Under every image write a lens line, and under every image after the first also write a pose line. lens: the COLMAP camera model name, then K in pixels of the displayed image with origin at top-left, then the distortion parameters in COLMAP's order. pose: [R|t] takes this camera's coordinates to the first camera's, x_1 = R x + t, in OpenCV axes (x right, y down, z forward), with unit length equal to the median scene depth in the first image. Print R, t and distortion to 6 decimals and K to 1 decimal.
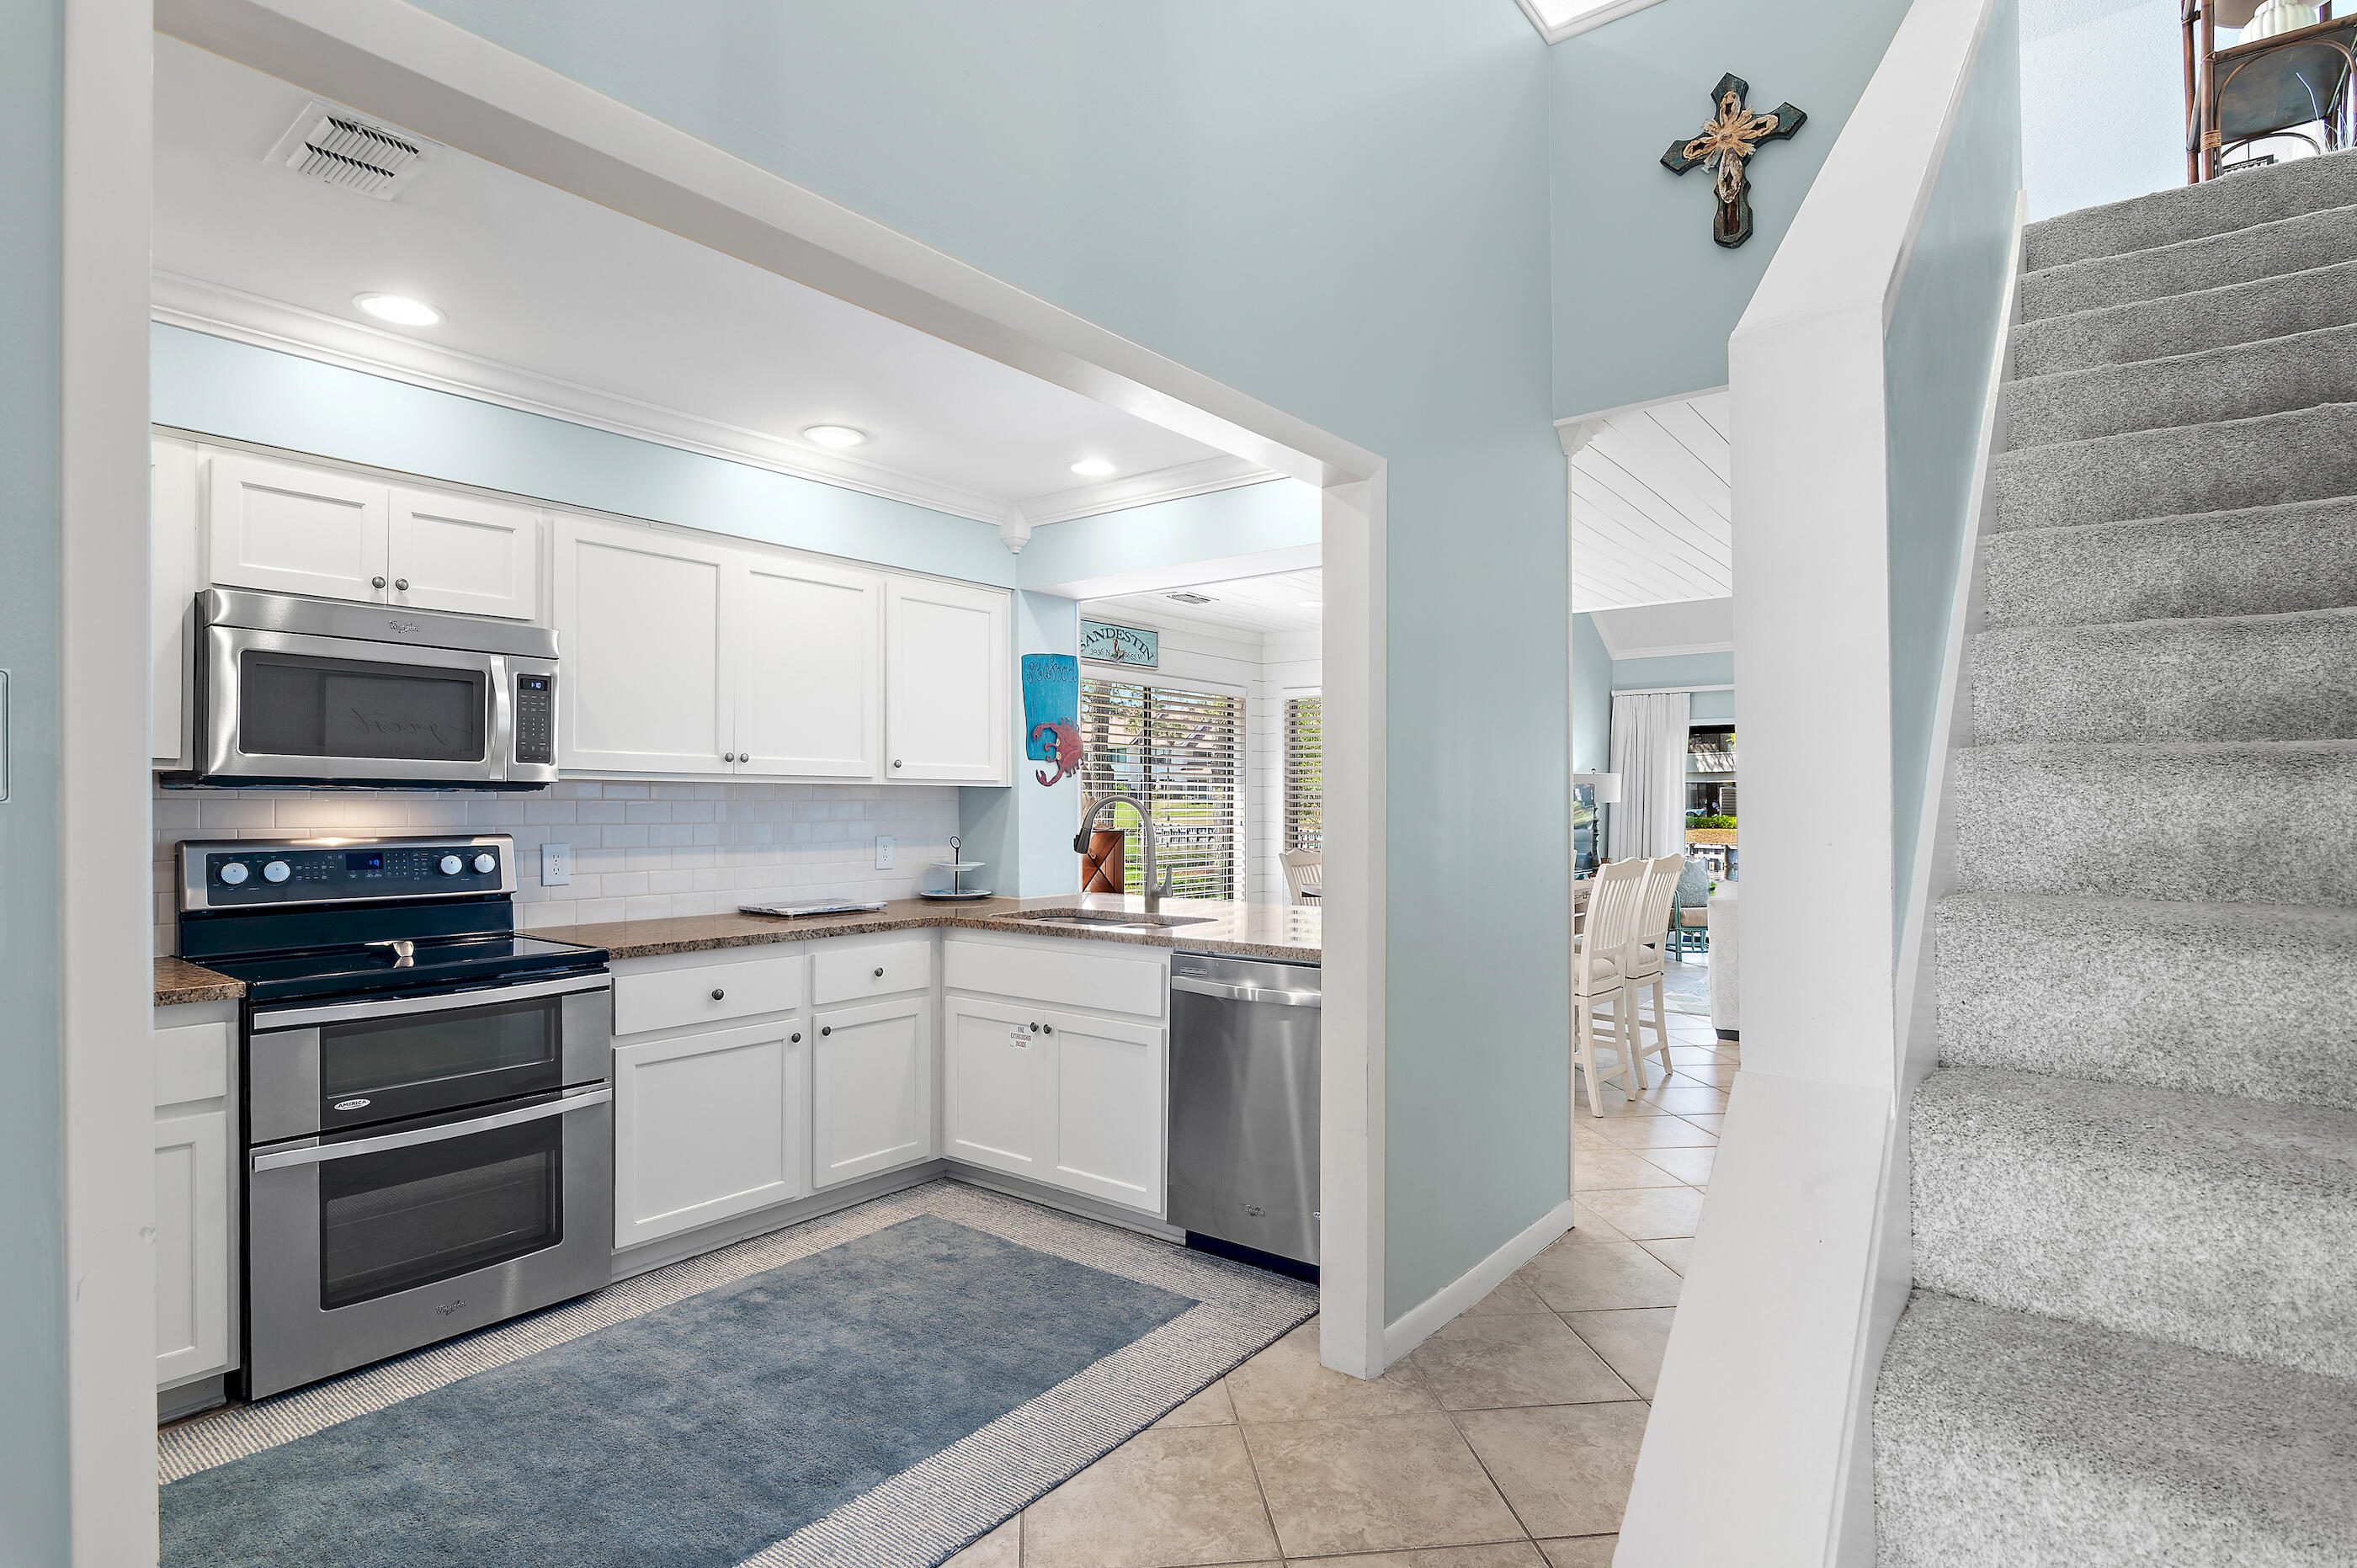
lens RADIAL K [[1134.8, 0, 1190.0], [0, 1134.8, 802.0], [0, 0, 1]] dist [0.000924, 0.000148]
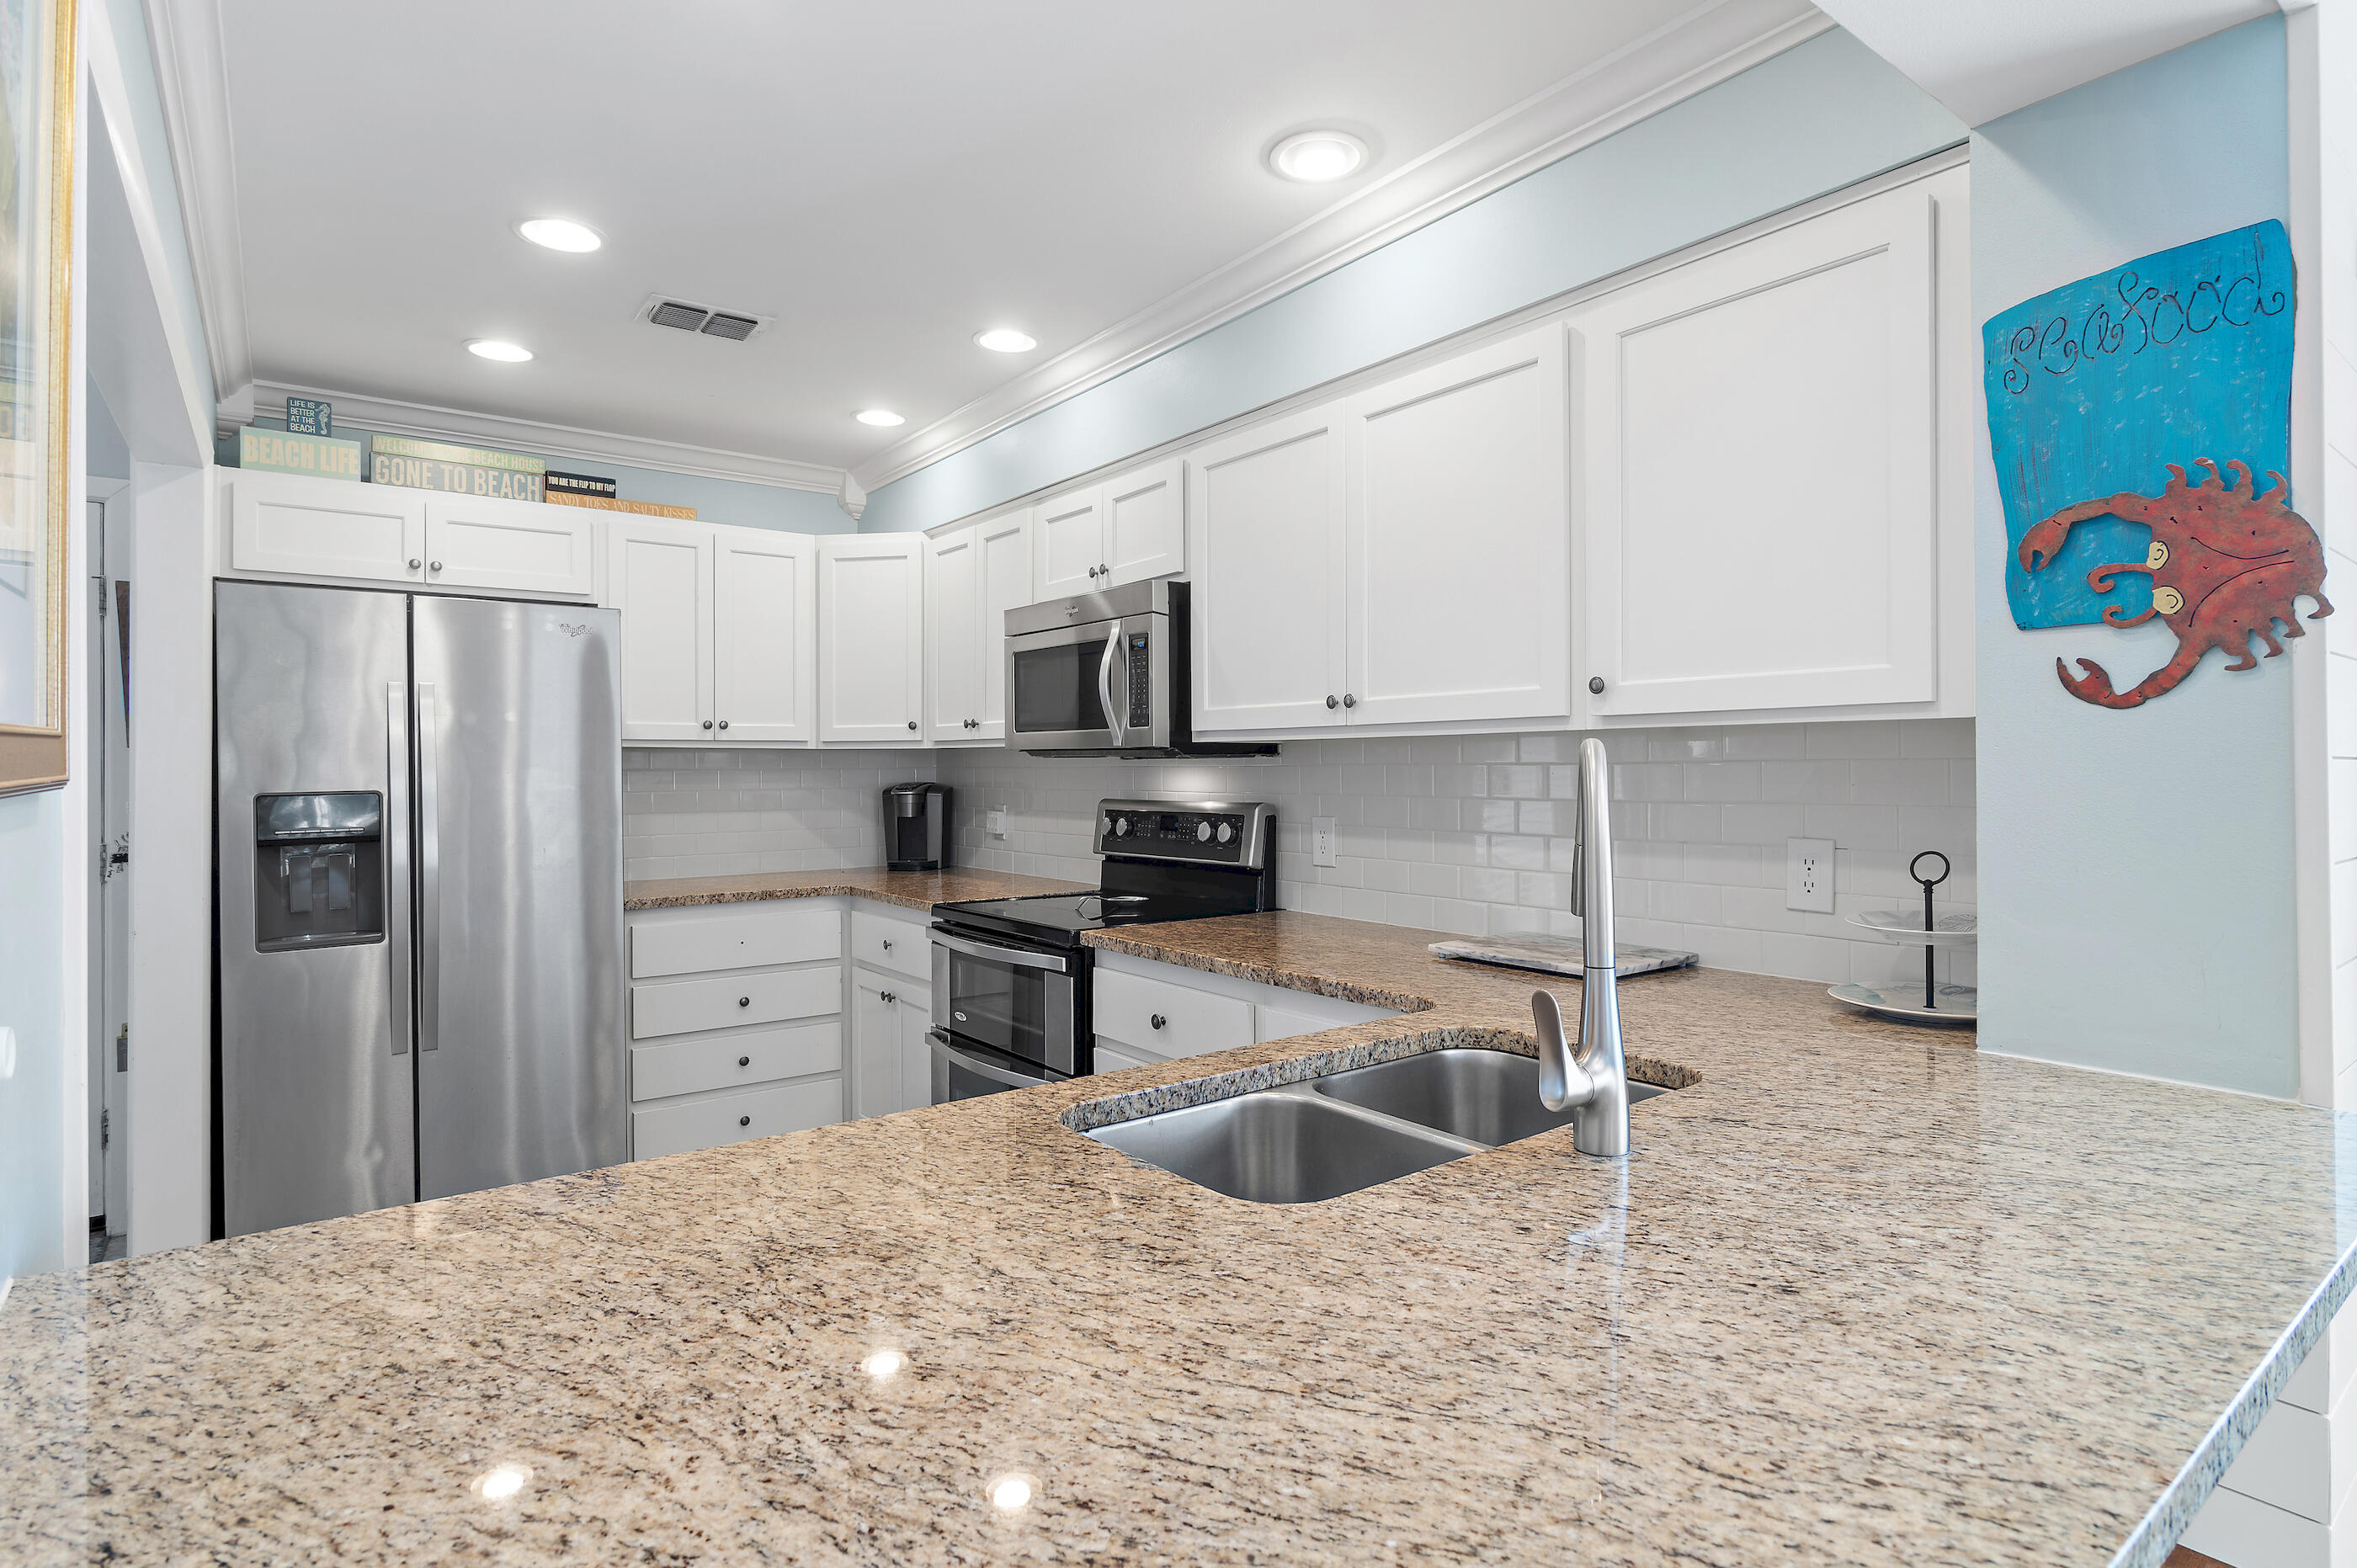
lens RADIAL K [[1204.4, 0, 1179.8], [0, 1204.4, 764.7], [0, 0, 1]] dist [0.000677, 0.000305]
pose [[-0.259344, -0.000170, -0.965785, 0.254256], [0.009912, 0.999947, -0.002838, -0.000630], [0.965734, -0.010309, -0.259328, 0.866782]]
